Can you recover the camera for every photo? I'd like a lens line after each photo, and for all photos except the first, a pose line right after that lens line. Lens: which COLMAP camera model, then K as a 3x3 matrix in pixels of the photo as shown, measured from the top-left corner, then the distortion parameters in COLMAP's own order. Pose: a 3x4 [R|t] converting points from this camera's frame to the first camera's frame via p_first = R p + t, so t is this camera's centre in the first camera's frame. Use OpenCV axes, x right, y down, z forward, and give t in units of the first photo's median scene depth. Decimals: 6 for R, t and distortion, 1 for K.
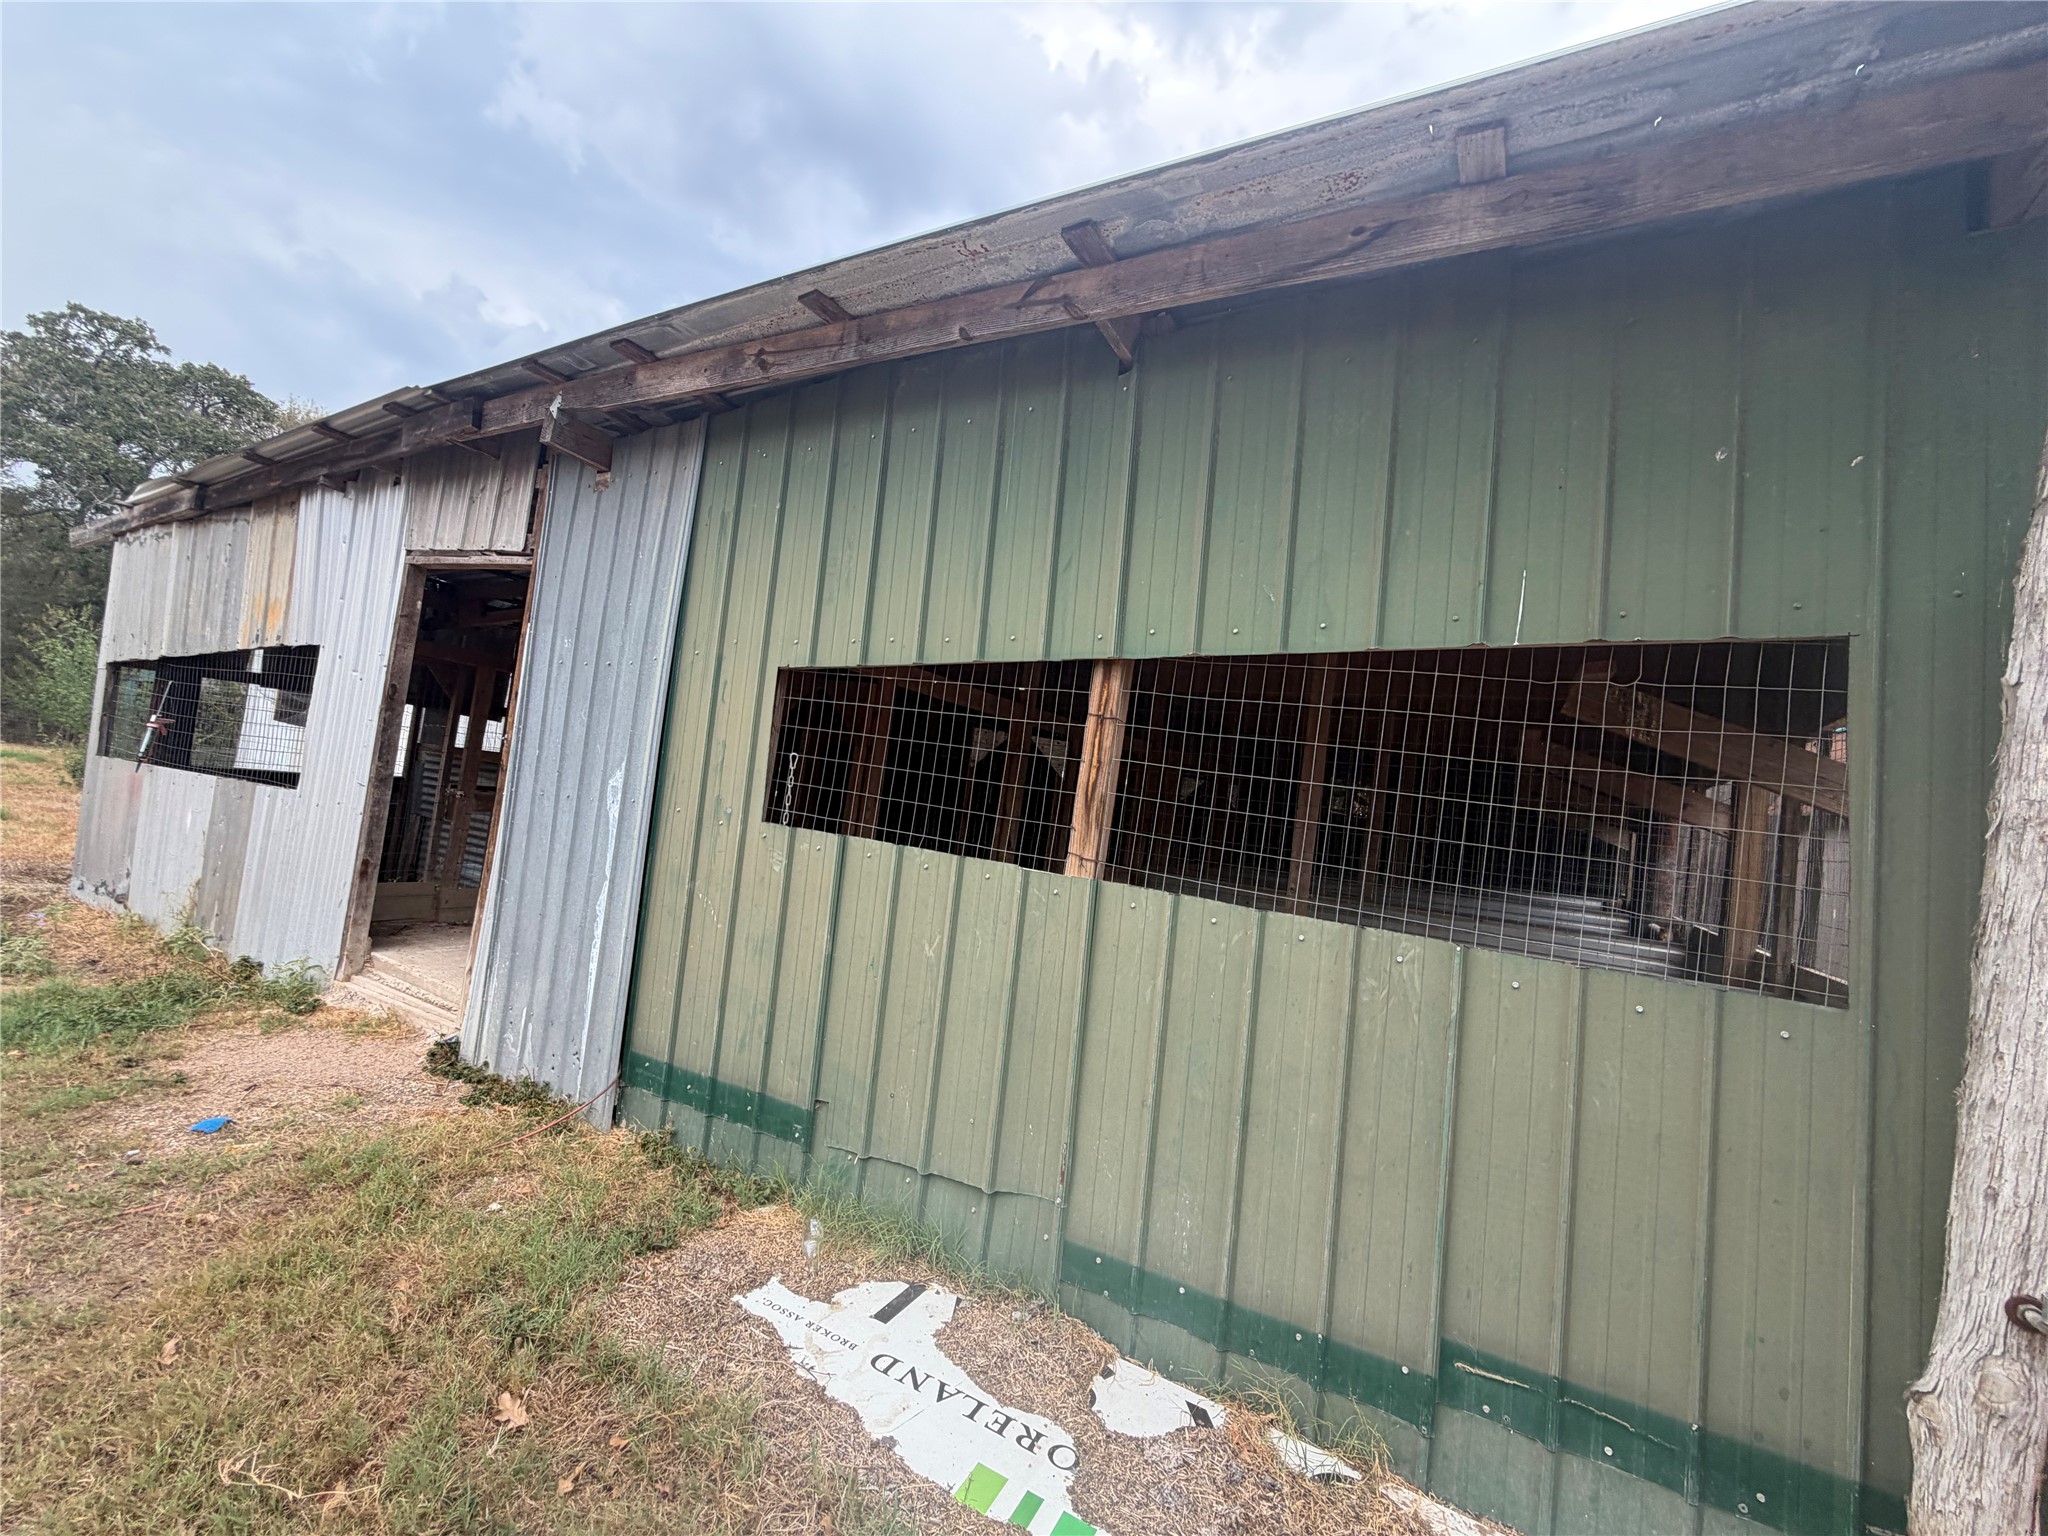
lens RADIAL K [[817.8, 0, 1025.4], [0, 817.8, 765.7], [0, 0, 1]] dist [0.002066, -0.000555]
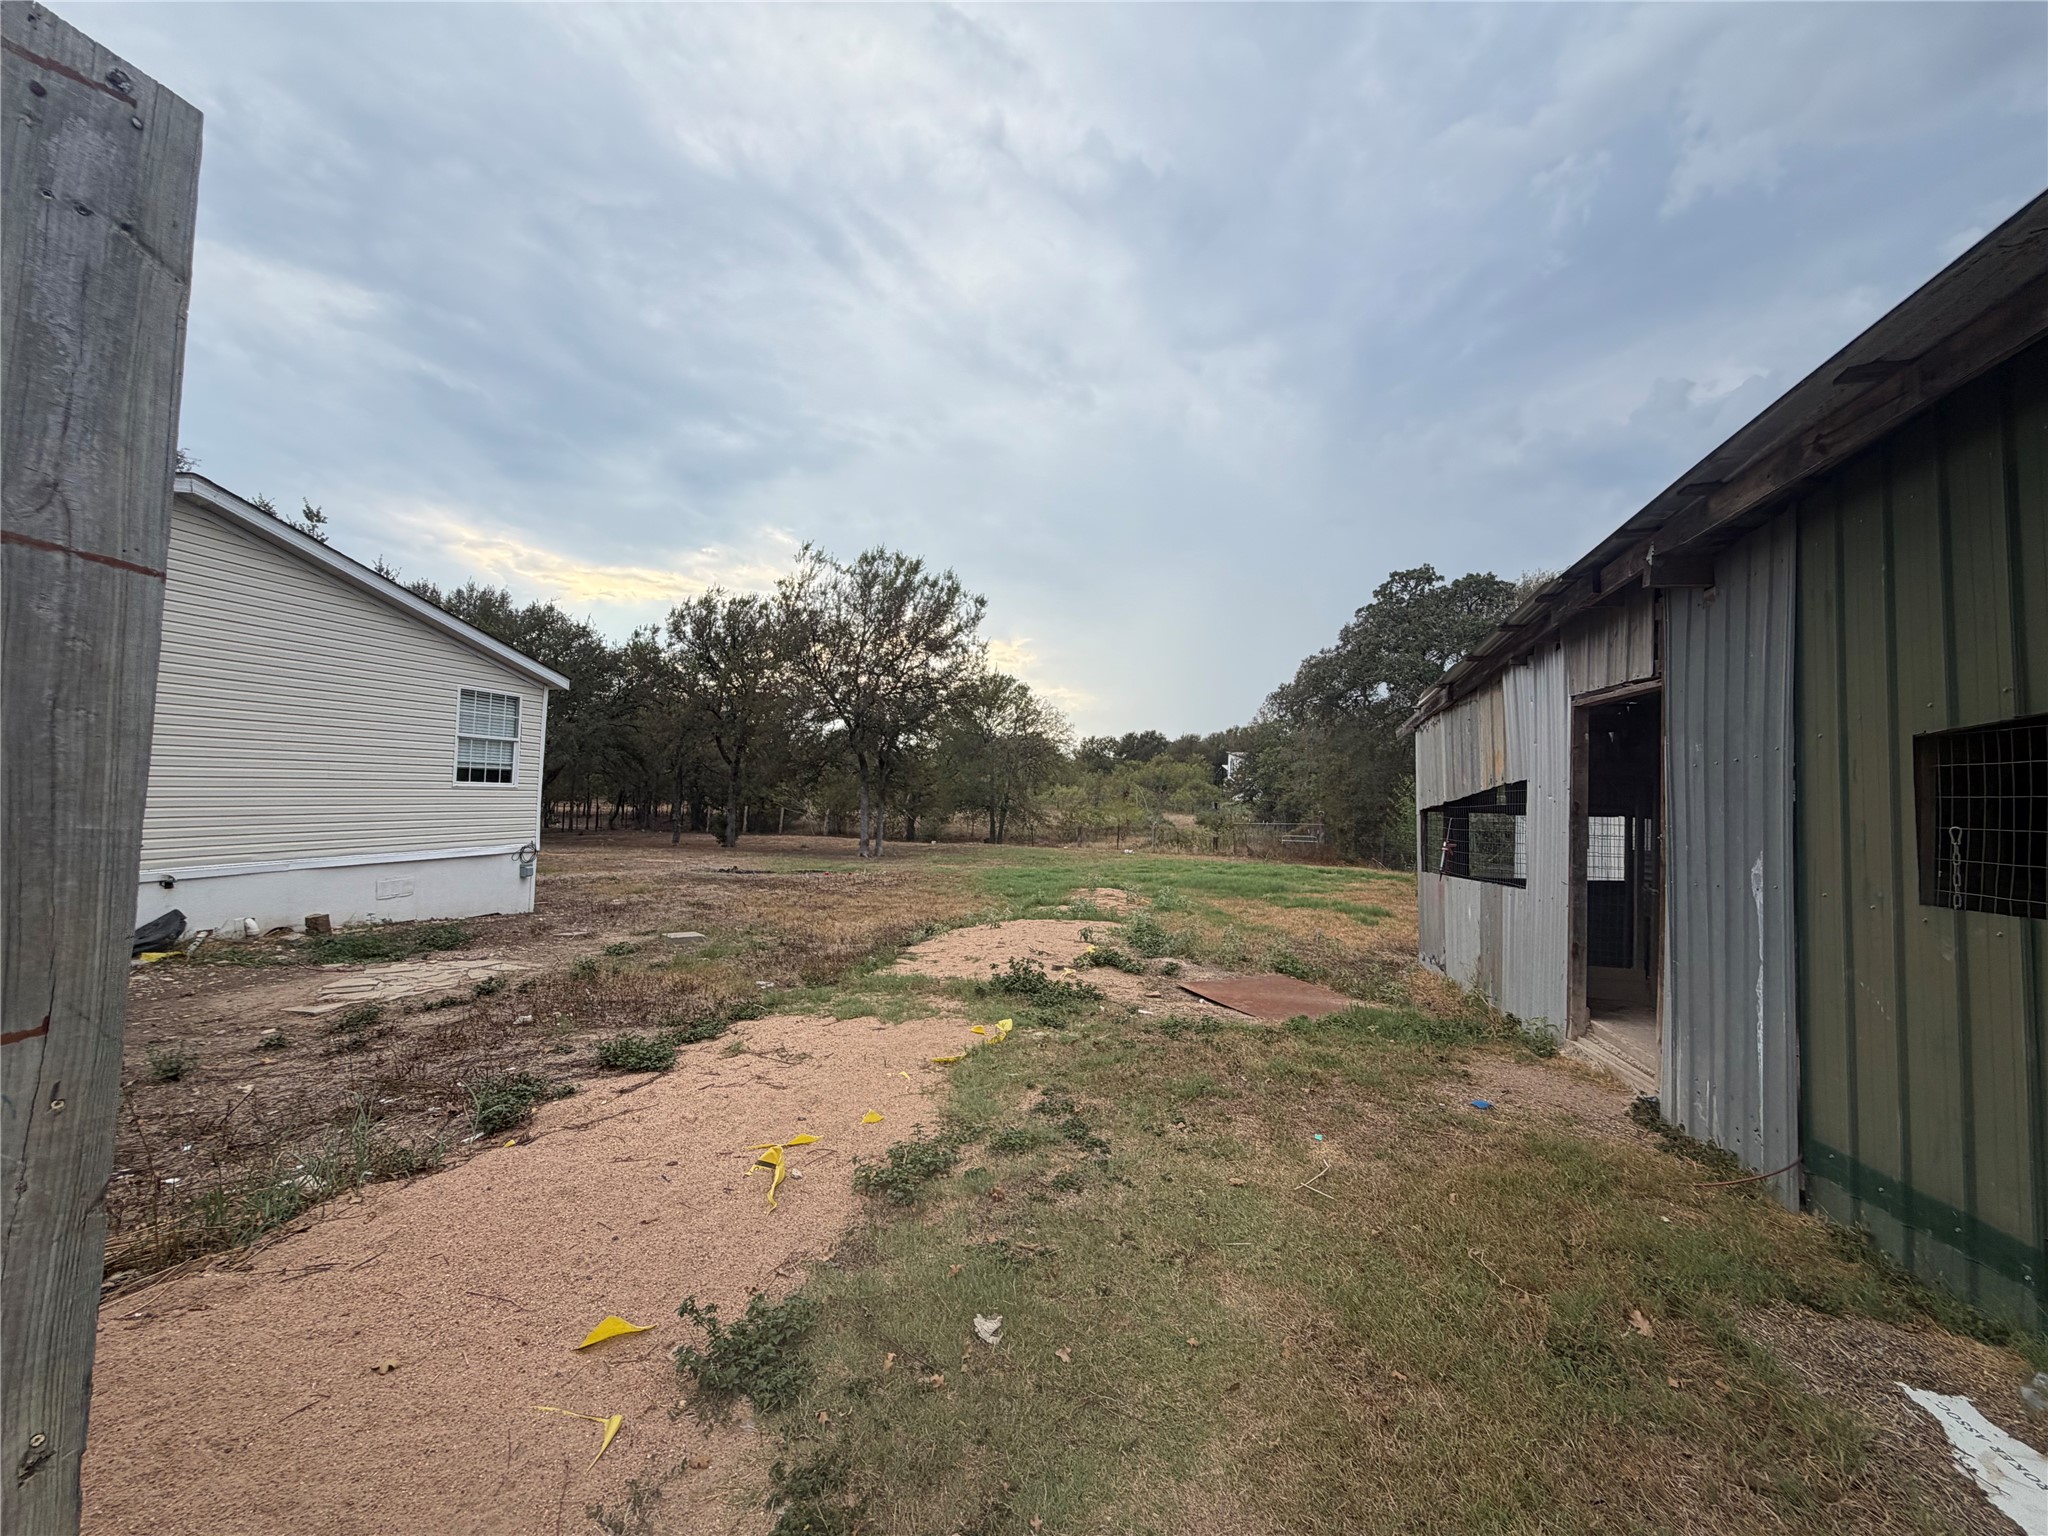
lens RADIAL K [[817.8, 0, 1018.8], [0, 817.8, 780.4], [0, 0, 1]] dist [0.002066, -0.000555]
pose [[0.244632, -0.148671, -0.958150, 0.279901], [0.033792, 0.988882, -0.144811, 0.024861], [0.969027, 0.003047, 0.246936, -0.174499]]
